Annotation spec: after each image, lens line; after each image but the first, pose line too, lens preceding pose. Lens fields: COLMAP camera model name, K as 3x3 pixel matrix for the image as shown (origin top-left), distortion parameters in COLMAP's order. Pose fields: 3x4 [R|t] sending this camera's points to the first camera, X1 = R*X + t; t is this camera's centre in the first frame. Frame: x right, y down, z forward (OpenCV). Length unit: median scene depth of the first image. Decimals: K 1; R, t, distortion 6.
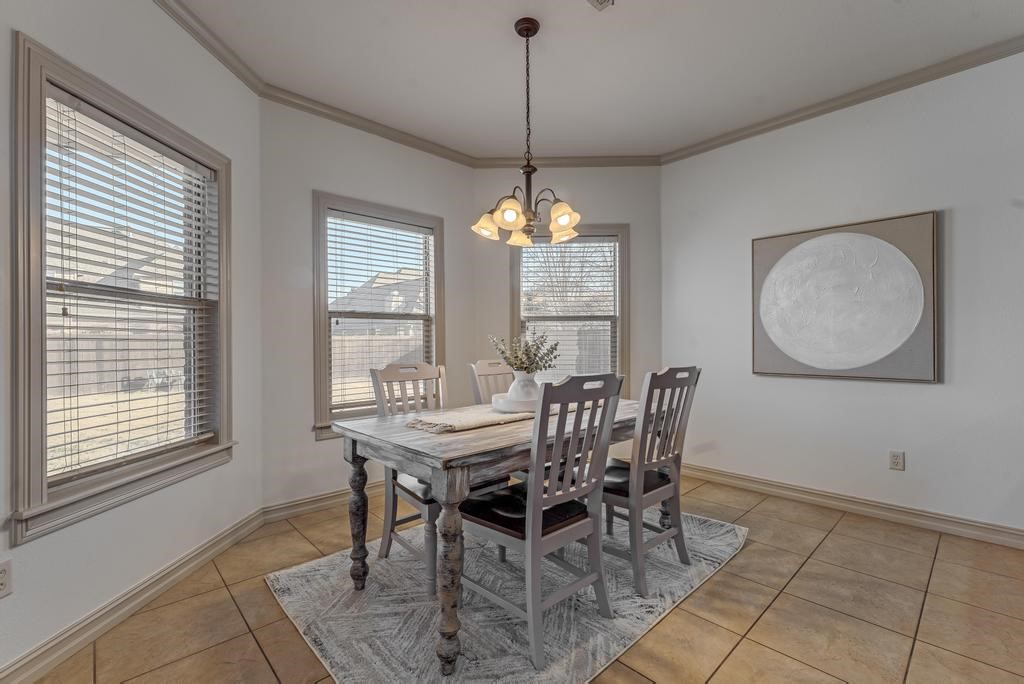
lens RADIAL K [[441.6, 0, 512.6], [0, 441.6, 346.8], [0, 0, 1]] dist [0.000517, 0.000157]
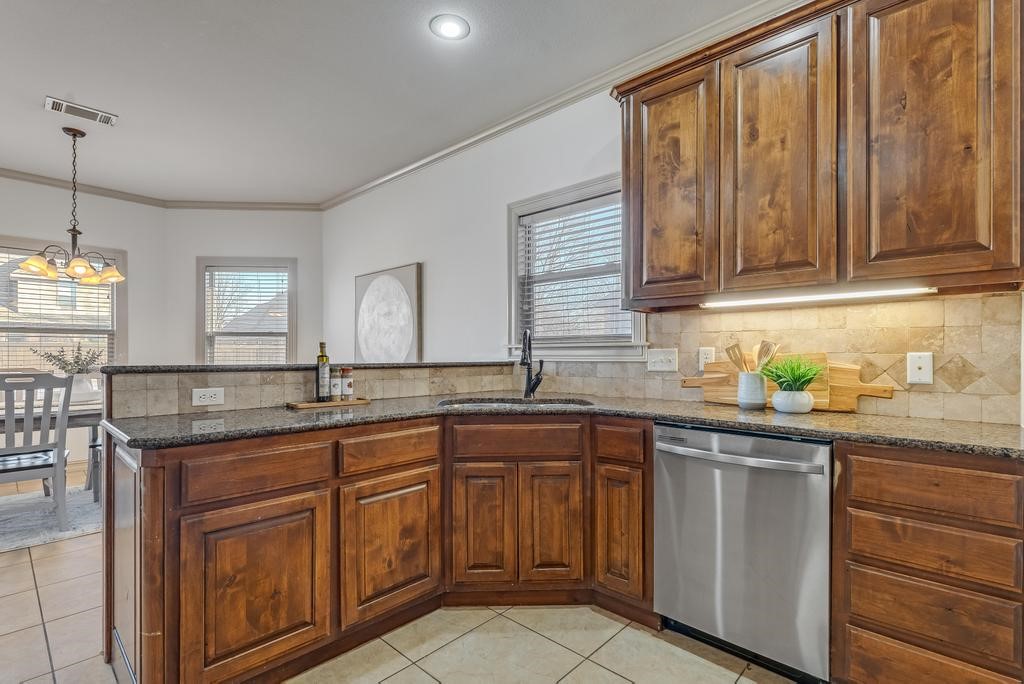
lens RADIAL K [[481.7, 0, 512.2], [0, 481.7, 353.1], [0, 0, 1]] dist [0.000007, -0.000048]
pose [[0.997645, 0.010296, 0.067806, 0.987970], [-0.009527, 0.999887, -0.011651, -0.005197], [-0.067919, 0.010978, 0.997630, -0.473847]]
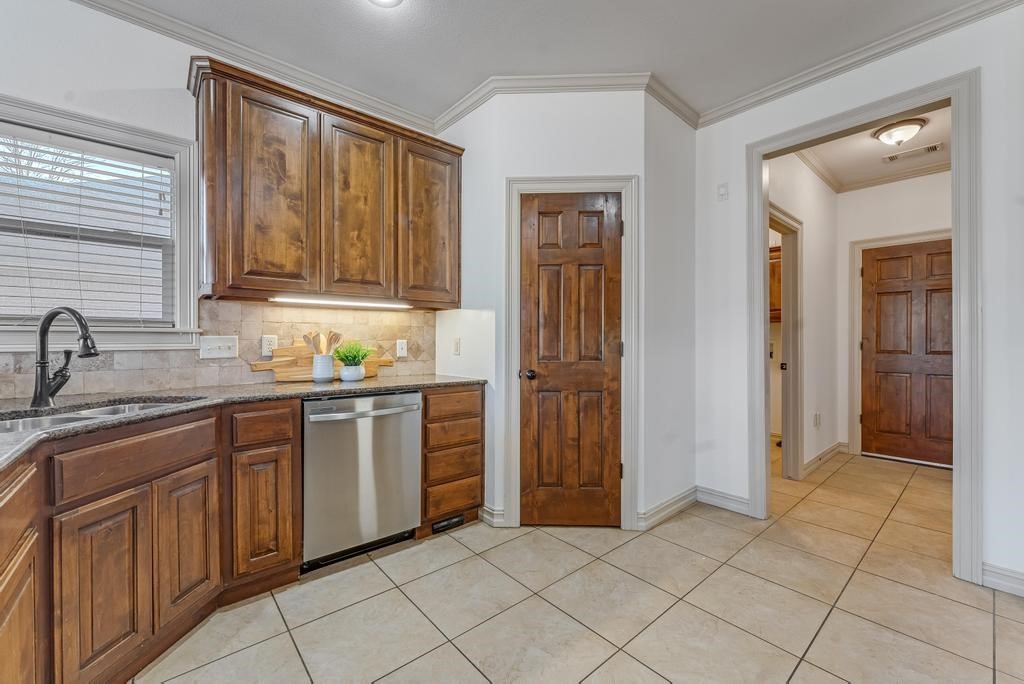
lens RADIAL K [[415.7, 0, 511.4], [0, 415.7, 340.6], [0, 0, 1]] dist [0.001397, -0.000027]
pose [[0.047253, 0.009527, 0.998838, 0.605581], [0.009555, 0.999904, -0.009989, -0.004624], [-0.998837, 0.010016, 0.047158, -0.208894]]
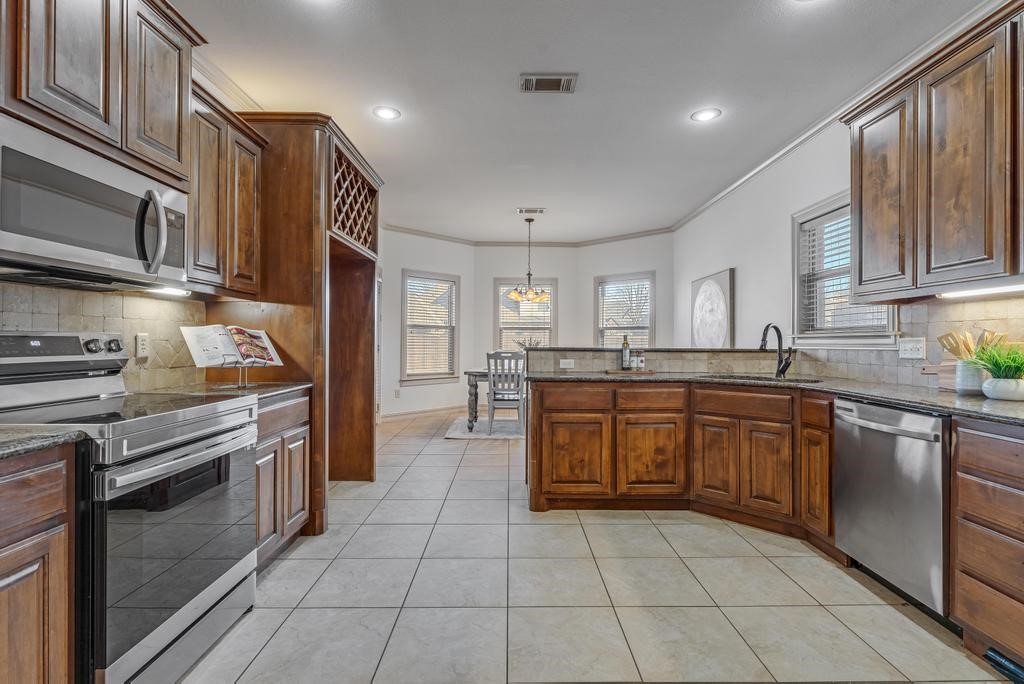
lens RADIAL K [[463.7, 0, 518.1], [0, 463.7, 338.6], [0, 0, 1]] dist [-0.000149, -0.000196]
pose [[0.740230, 0.007890, -0.672308, 1.335698], [-0.017875, 0.999809, -0.007947, -0.003852], [0.672116, 0.017900, 0.740229, -0.772088]]
